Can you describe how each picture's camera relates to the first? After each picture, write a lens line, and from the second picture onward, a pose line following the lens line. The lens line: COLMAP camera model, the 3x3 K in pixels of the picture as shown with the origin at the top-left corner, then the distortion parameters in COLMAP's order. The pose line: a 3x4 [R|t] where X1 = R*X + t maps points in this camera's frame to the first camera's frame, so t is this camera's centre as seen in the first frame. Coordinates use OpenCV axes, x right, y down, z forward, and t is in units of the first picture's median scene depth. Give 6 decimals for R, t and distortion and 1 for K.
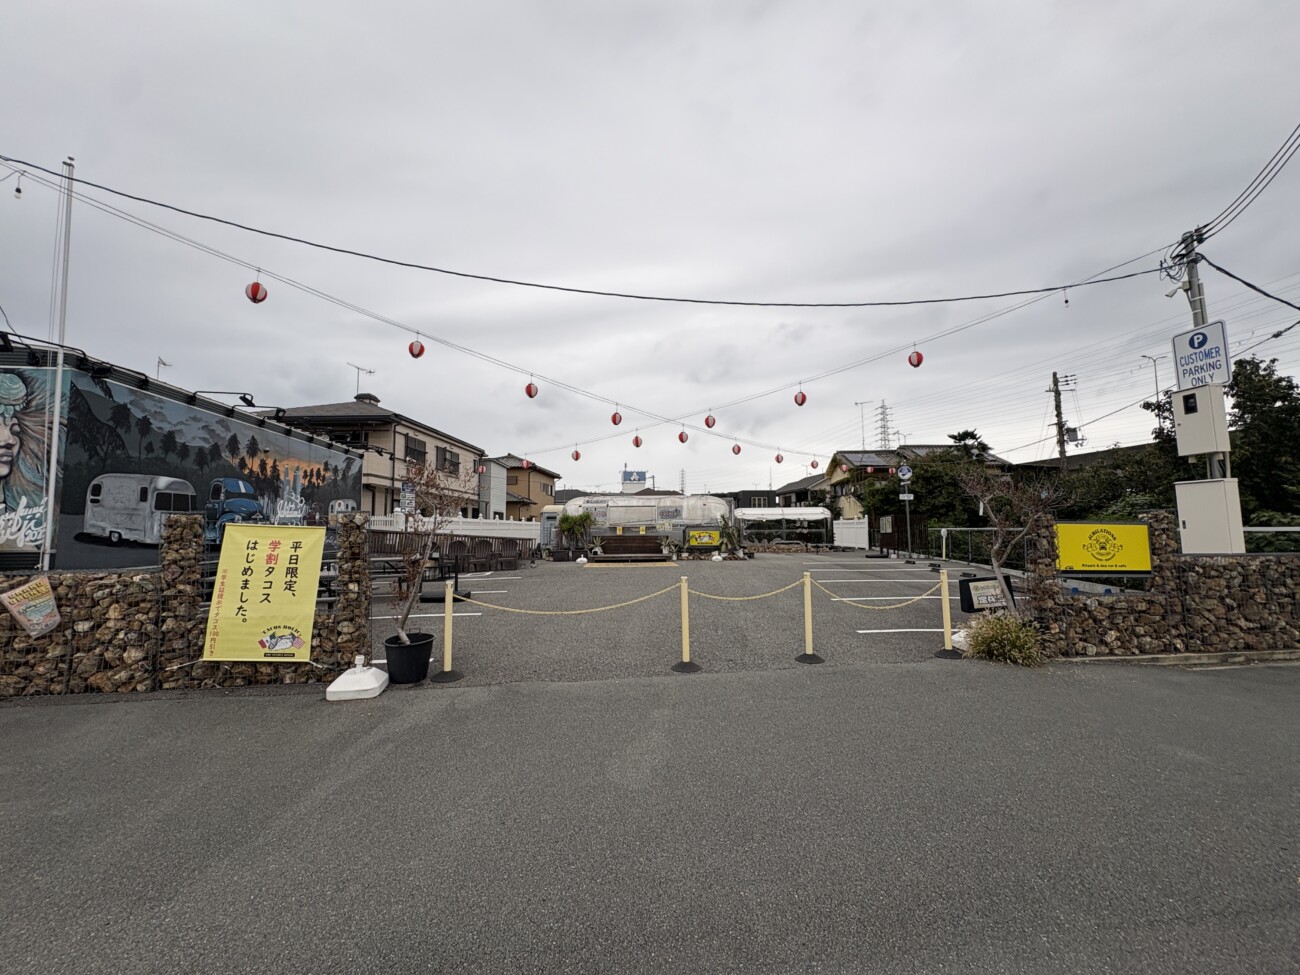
lens RADIAL K [[518.1, 0, 650.0], [0, 518.1, 487.5], [0, 0, 1]] dist [-0.000363, 0.000088]
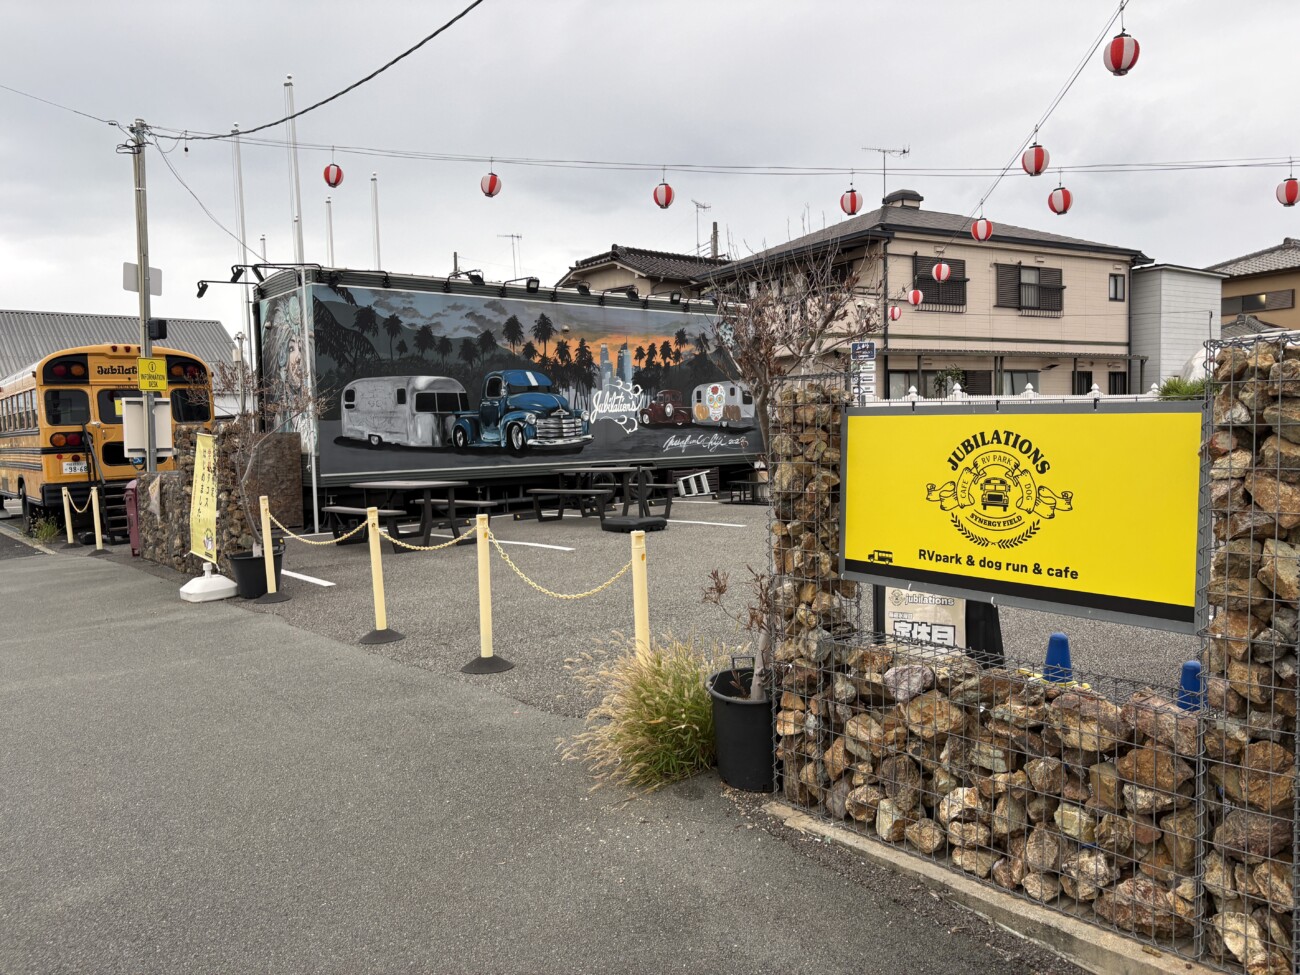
lens RADIAL K [[969.1, 0, 650.0], [0, 969.1, 487.5], [0, 0, 1]] dist [0.003014, -0.004637]
pose [[0.548824, 0.043527, -0.834804, 0.652556], [0.085743, 0.990445, 0.108012, 0.021256], [0.831529, -0.130858, 0.539848, 0.310489]]
